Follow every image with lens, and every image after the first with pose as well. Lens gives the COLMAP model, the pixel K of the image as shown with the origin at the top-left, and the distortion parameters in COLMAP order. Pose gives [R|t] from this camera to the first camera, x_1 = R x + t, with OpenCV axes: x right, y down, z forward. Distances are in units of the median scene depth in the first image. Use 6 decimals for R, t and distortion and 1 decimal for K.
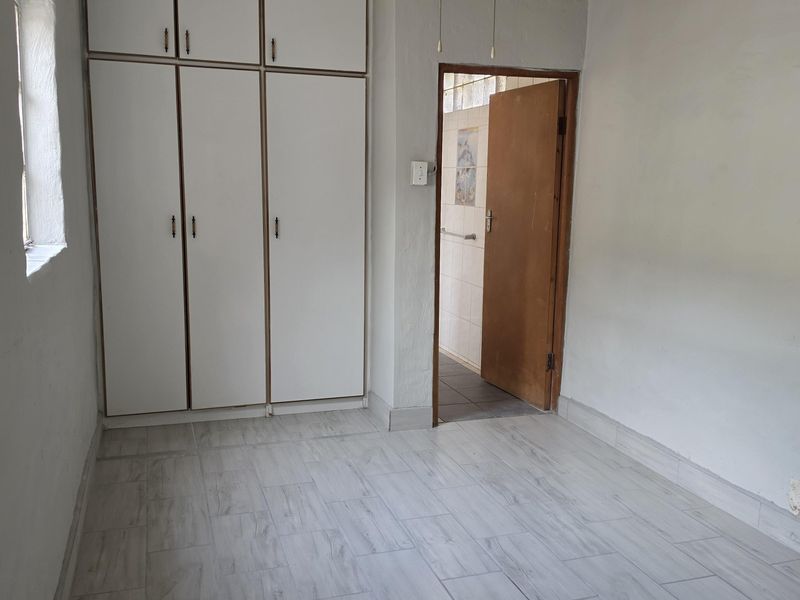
lens RADIAL K [[672.5, 0, 400.0], [0, 672.5, 300.0], [0, 0, 1]] dist [-0.005440, -0.002113]
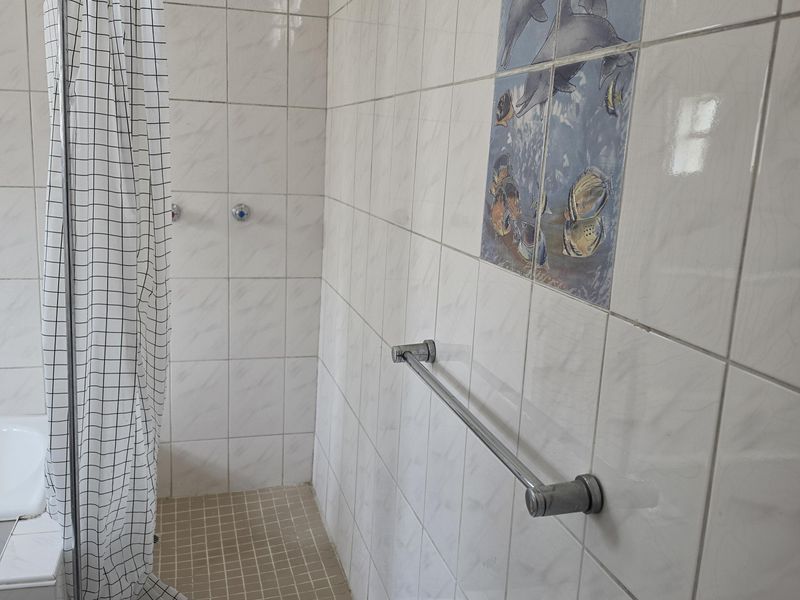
lens RADIAL K [[672.5, 0, 400.0], [0, 672.5, 300.0], [0, 0, 1]] dist [-0.005440, -0.002113]
pose [[0.998718, 0.039595, -0.031549, 0.065982], [-0.038333, 0.998478, 0.039647, -0.140632], [0.033071, -0.038387, 0.998716, 0.816377]]
